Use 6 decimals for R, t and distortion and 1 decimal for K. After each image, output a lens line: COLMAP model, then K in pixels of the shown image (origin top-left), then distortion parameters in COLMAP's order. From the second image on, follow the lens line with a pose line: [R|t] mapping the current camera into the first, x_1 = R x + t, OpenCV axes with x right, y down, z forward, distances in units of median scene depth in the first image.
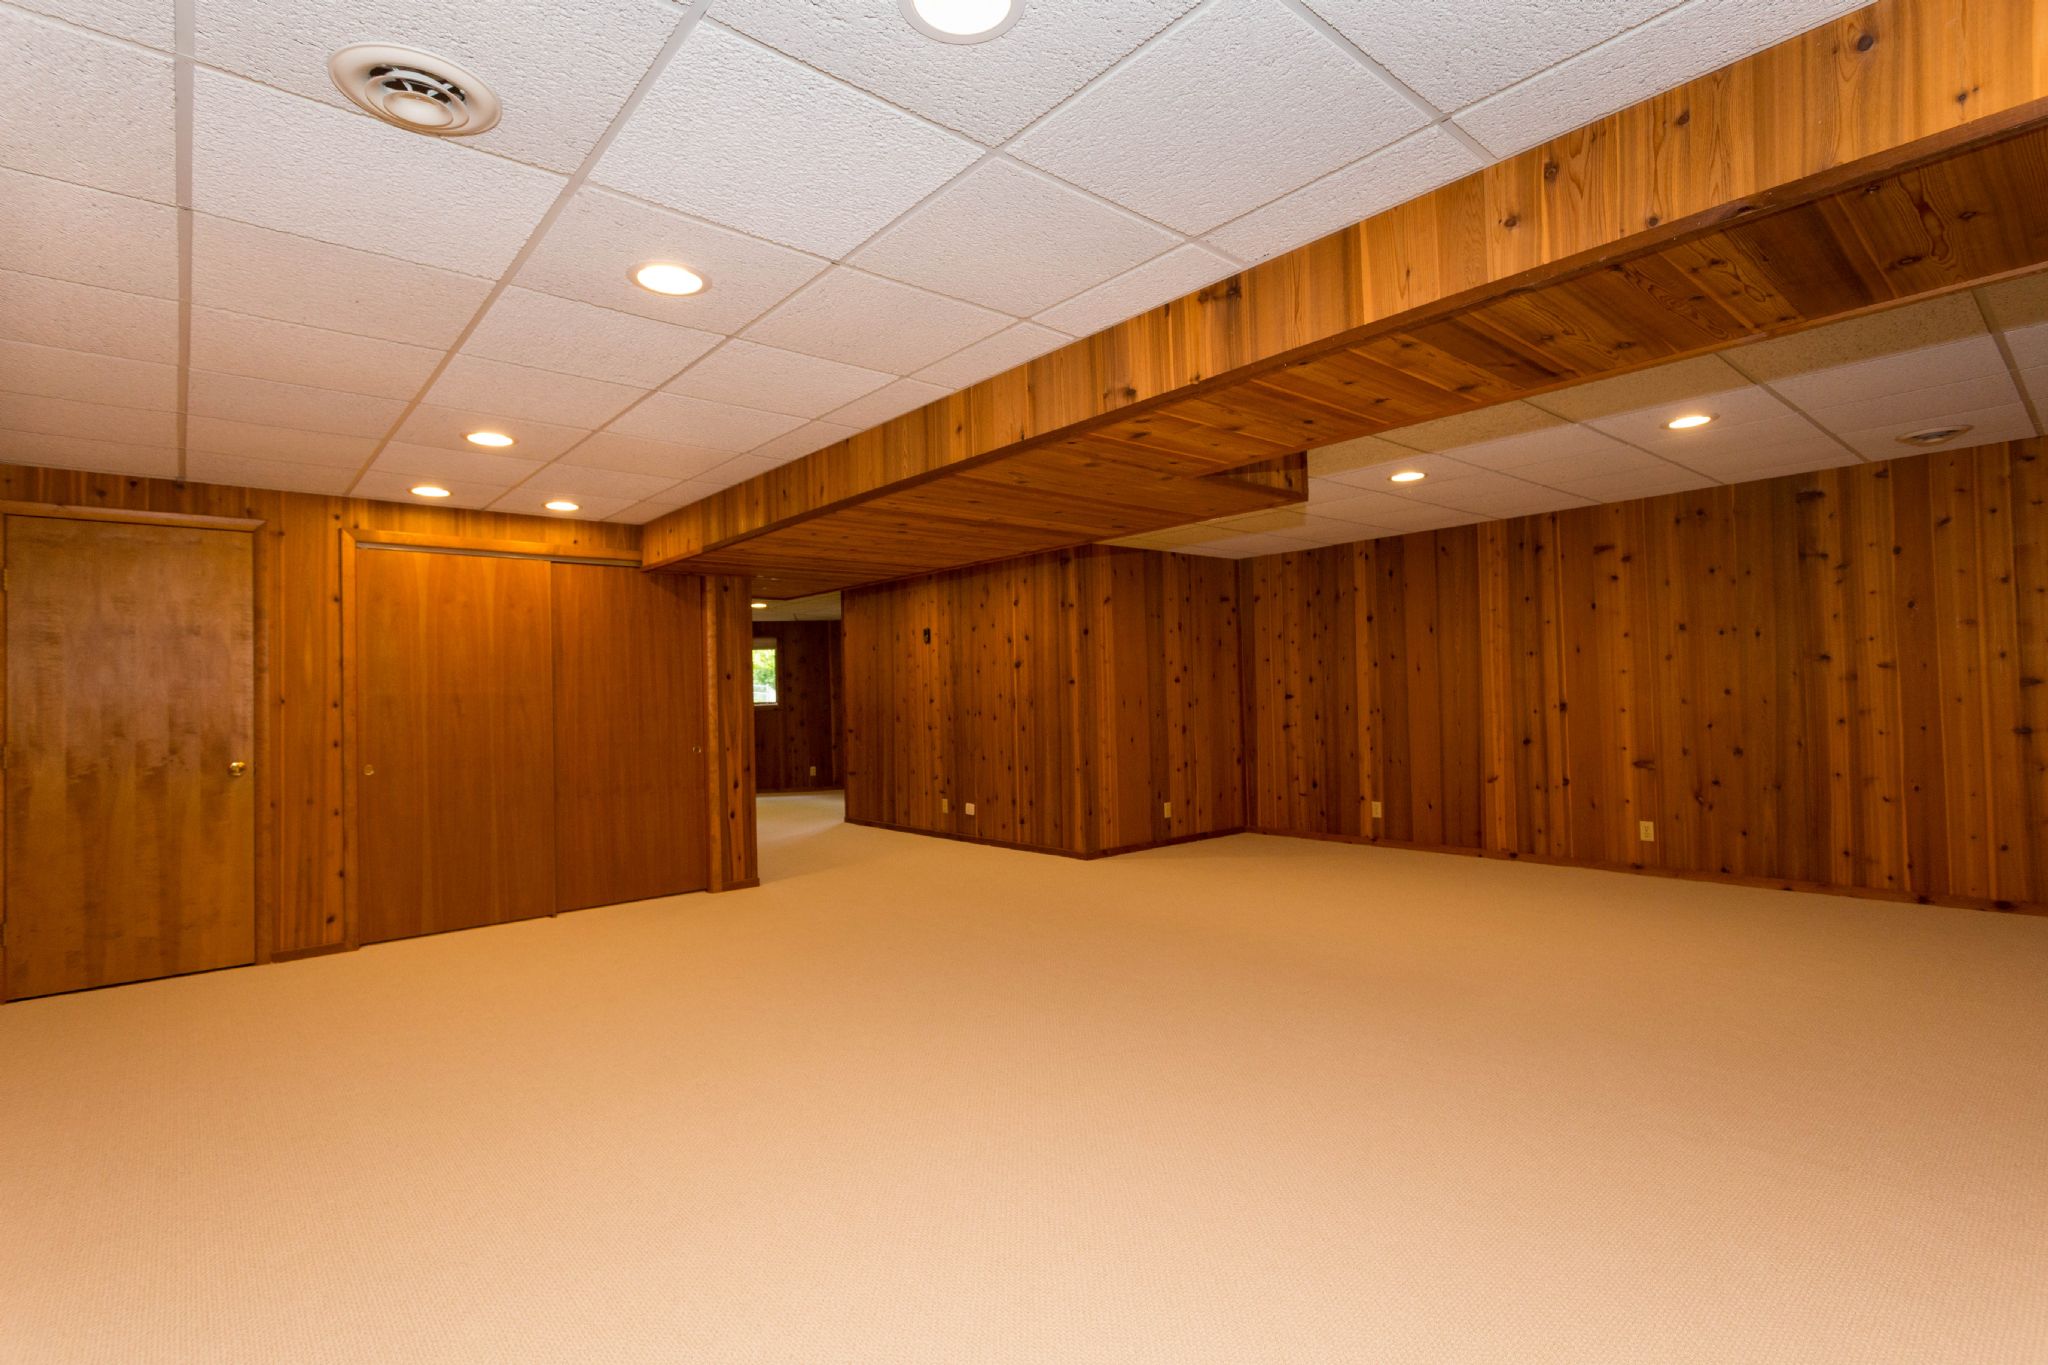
lens RADIAL K [[968.3, 0, 1024.0], [0, 968.3, 682.5], [0, 0, 1]] dist [0.000179, 0.000028]
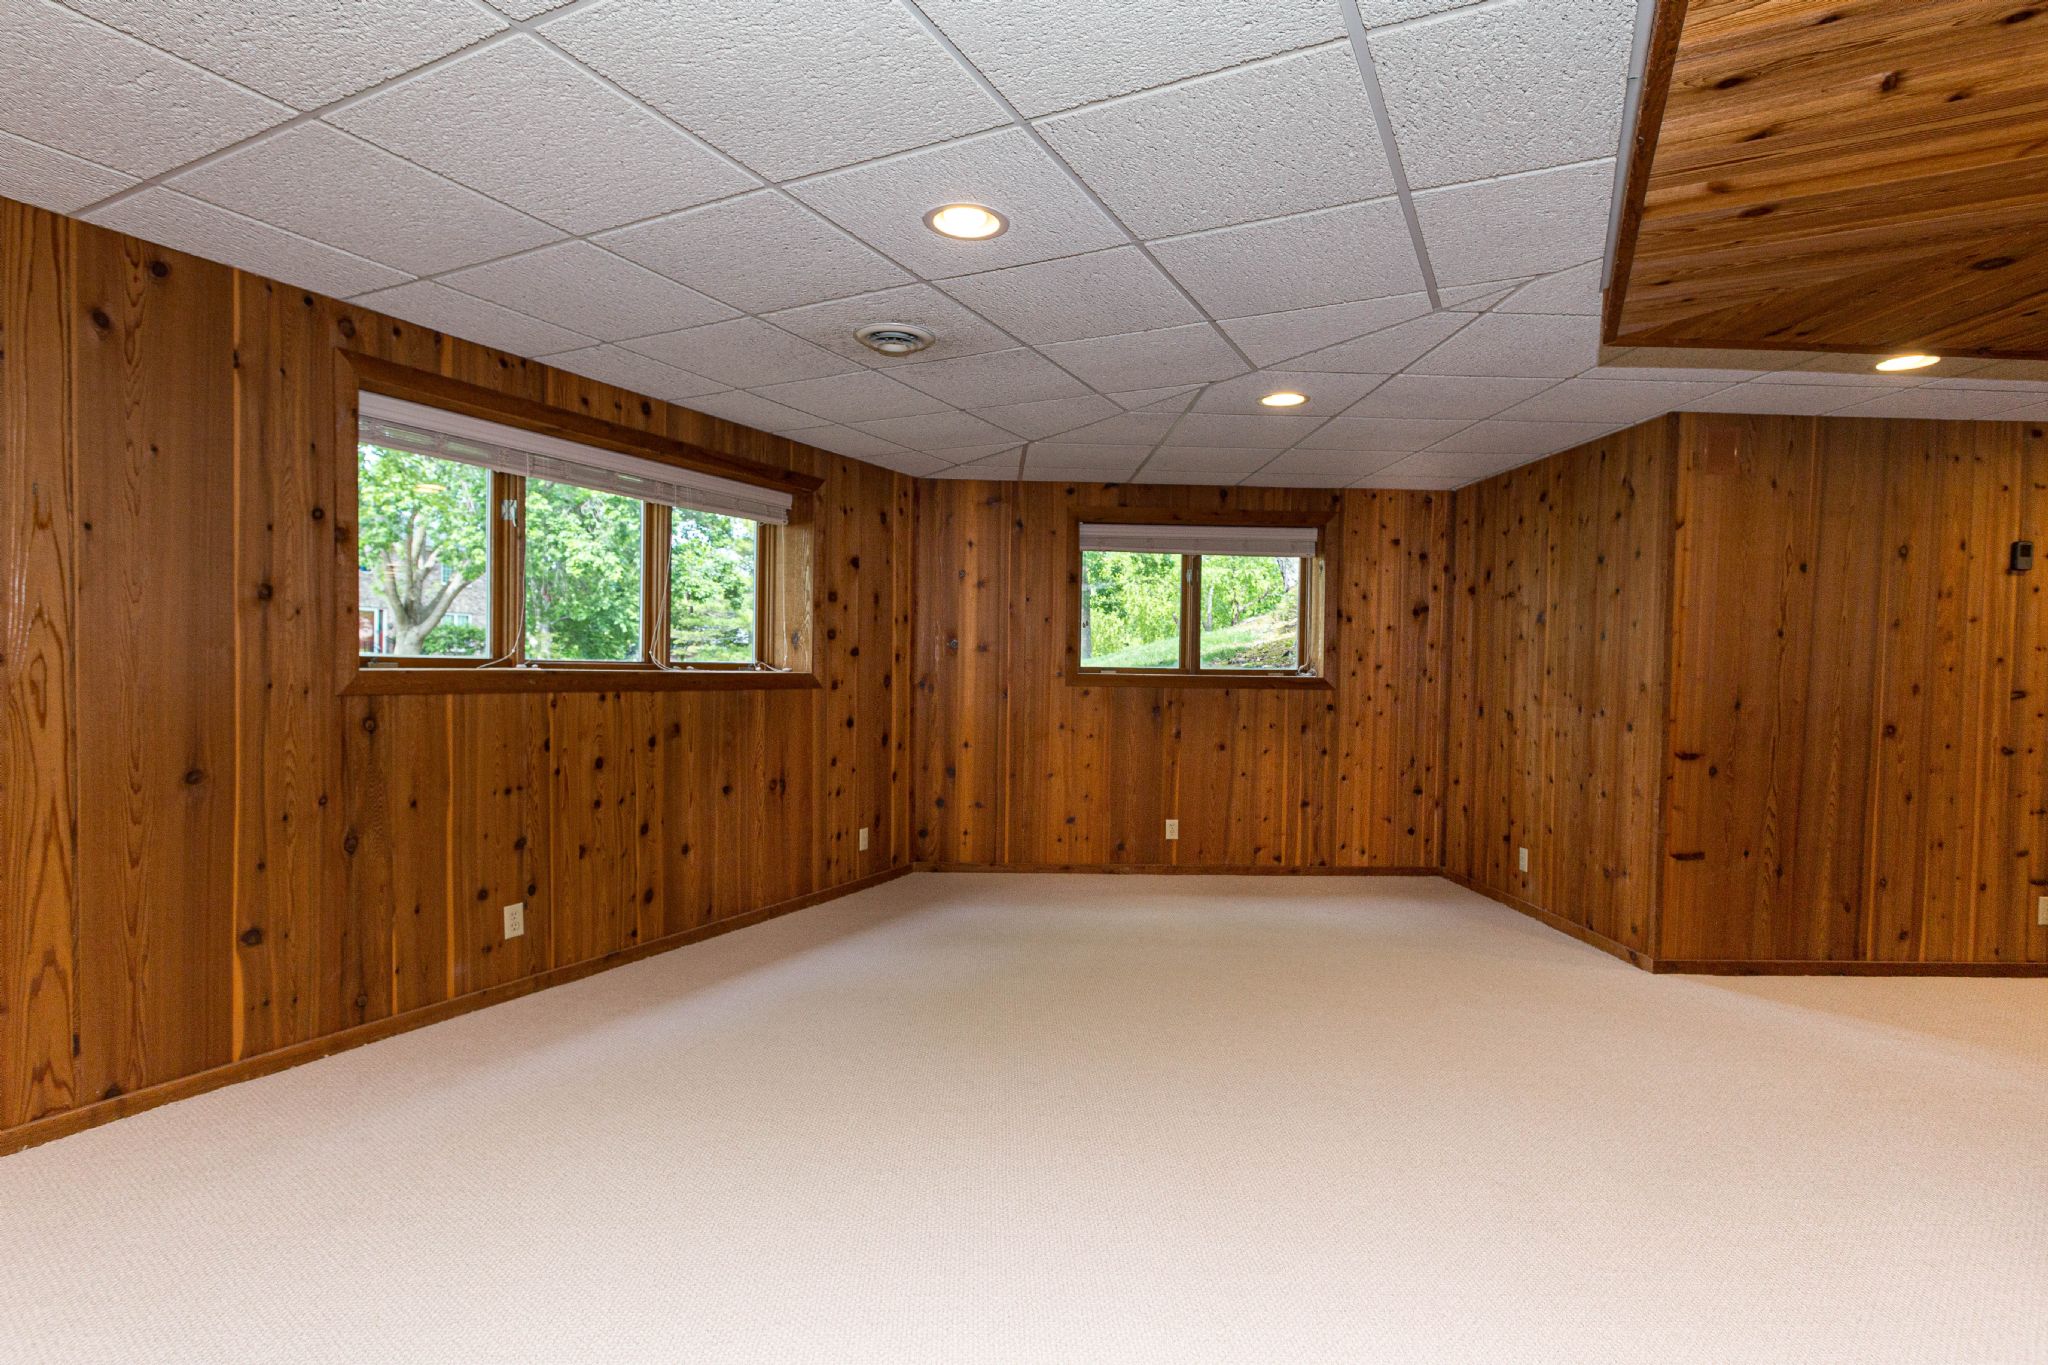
lens RADIAL K [[968.3, 0, 1024.0], [0, 968.3, 682.5], [0, 0, 1]] dist [0.000179, 0.000028]
pose [[0.612764, 0.017814, 0.790065, -0.736527], [-0.043859, 0.998972, 0.011492, 0.027204], [-0.789048, -0.041693, 0.612916, 1.035049]]
